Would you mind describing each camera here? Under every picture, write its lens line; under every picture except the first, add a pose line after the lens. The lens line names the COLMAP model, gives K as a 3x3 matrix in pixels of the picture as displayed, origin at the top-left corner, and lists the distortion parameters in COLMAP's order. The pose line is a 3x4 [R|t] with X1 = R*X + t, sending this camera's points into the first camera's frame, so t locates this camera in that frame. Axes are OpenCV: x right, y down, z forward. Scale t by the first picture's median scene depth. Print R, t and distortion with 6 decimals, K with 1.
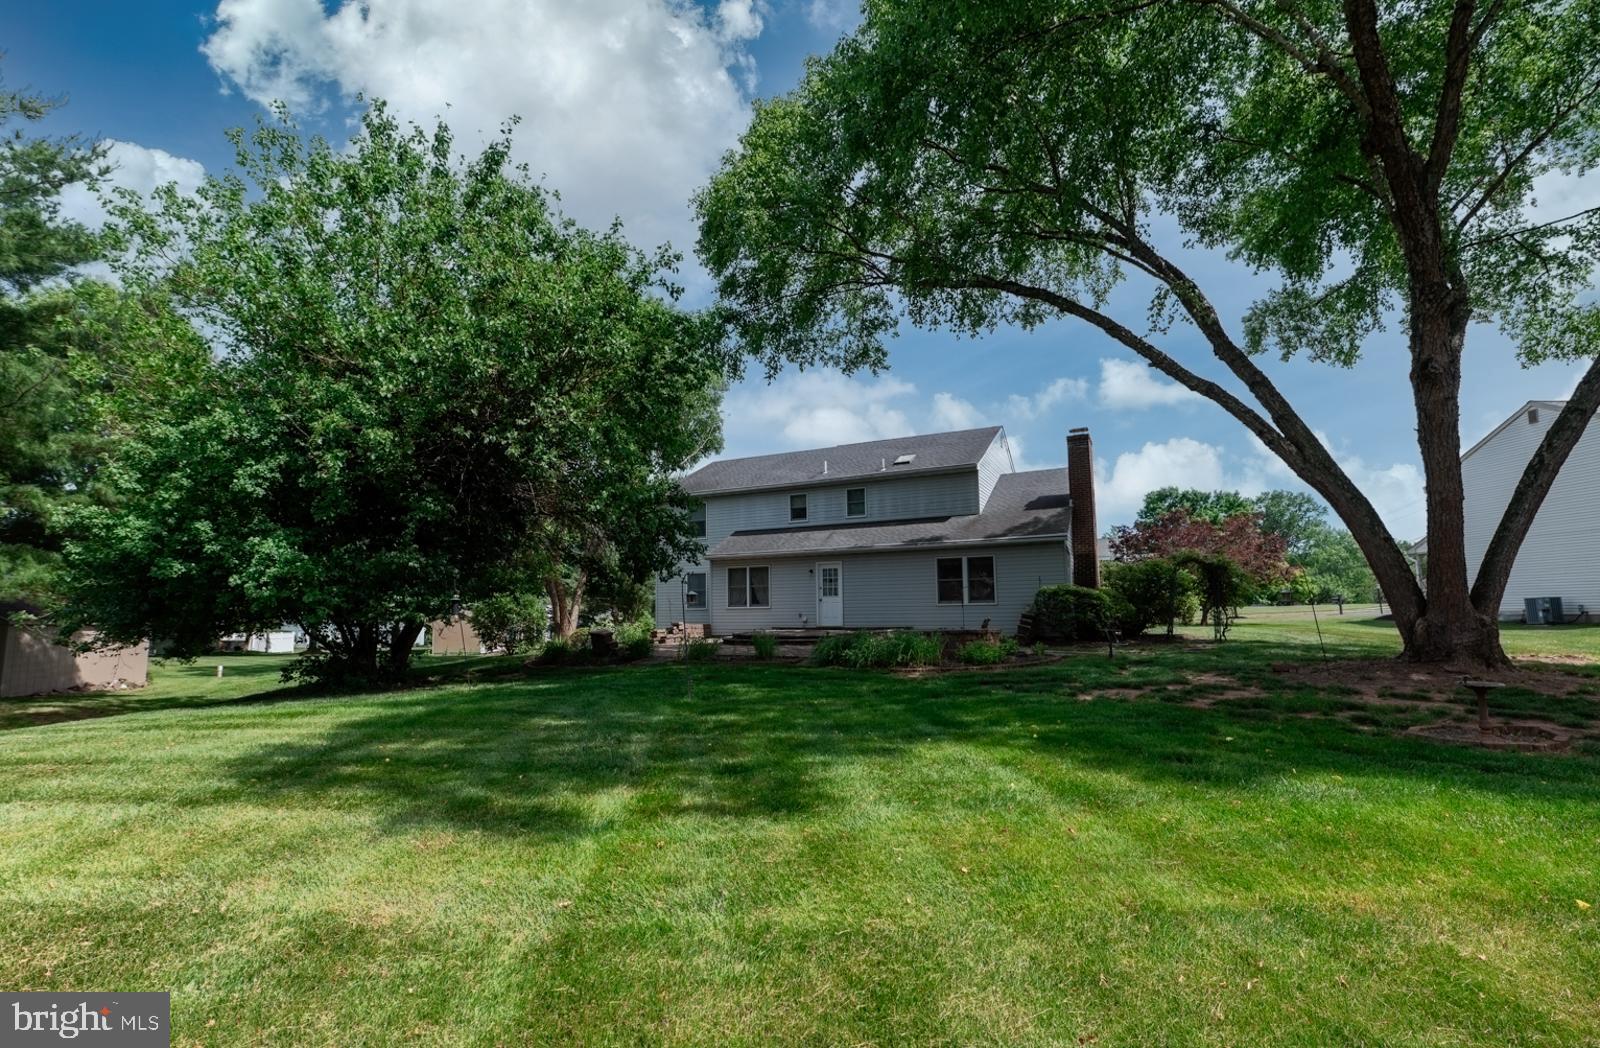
lens RADIAL K [[711.0, 0, 790.9], [0, 711.0, 534.5], [0, 0, 1]] dist [-0.017331, -0.000236]
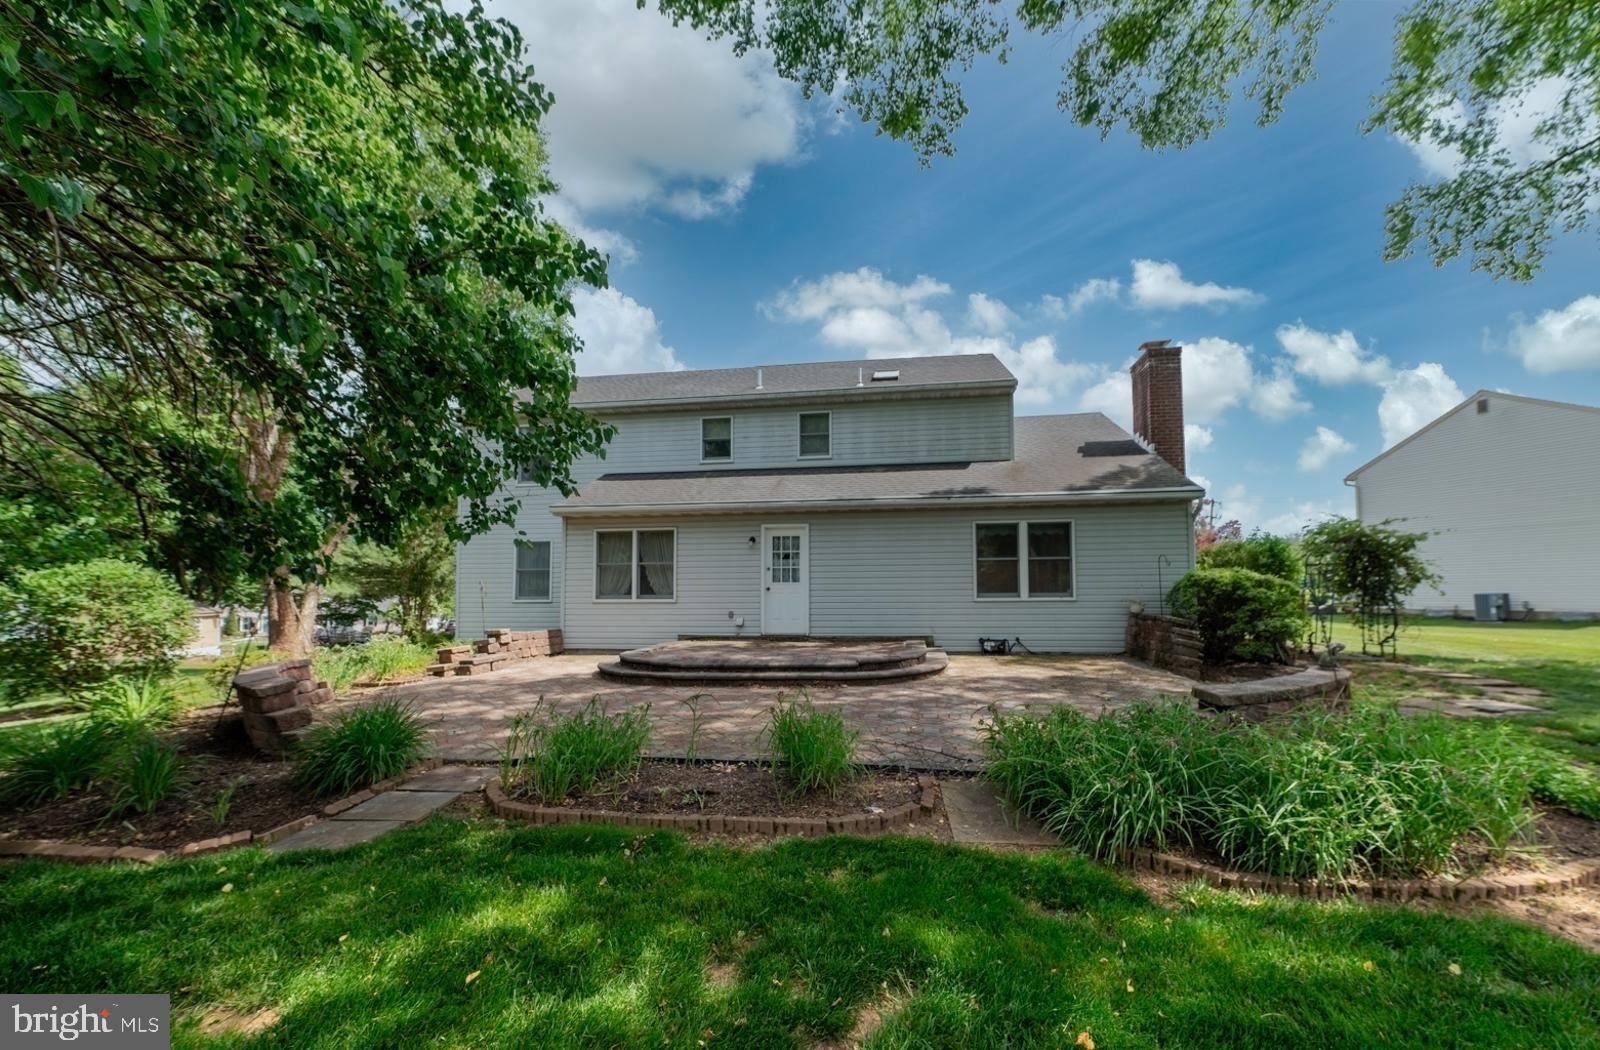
lens RADIAL K [[641.8, 0, 826.5], [0, 641.8, 561.7], [0, 0, 1]] dist [-0.001975, -0.000256]
pose [[0.947561, 0.022080, 0.318810, -0.082722], [-0.040452, 0.997873, 0.051120, 0.040637], [-0.317003, -0.061336, 0.946439, 0.484241]]
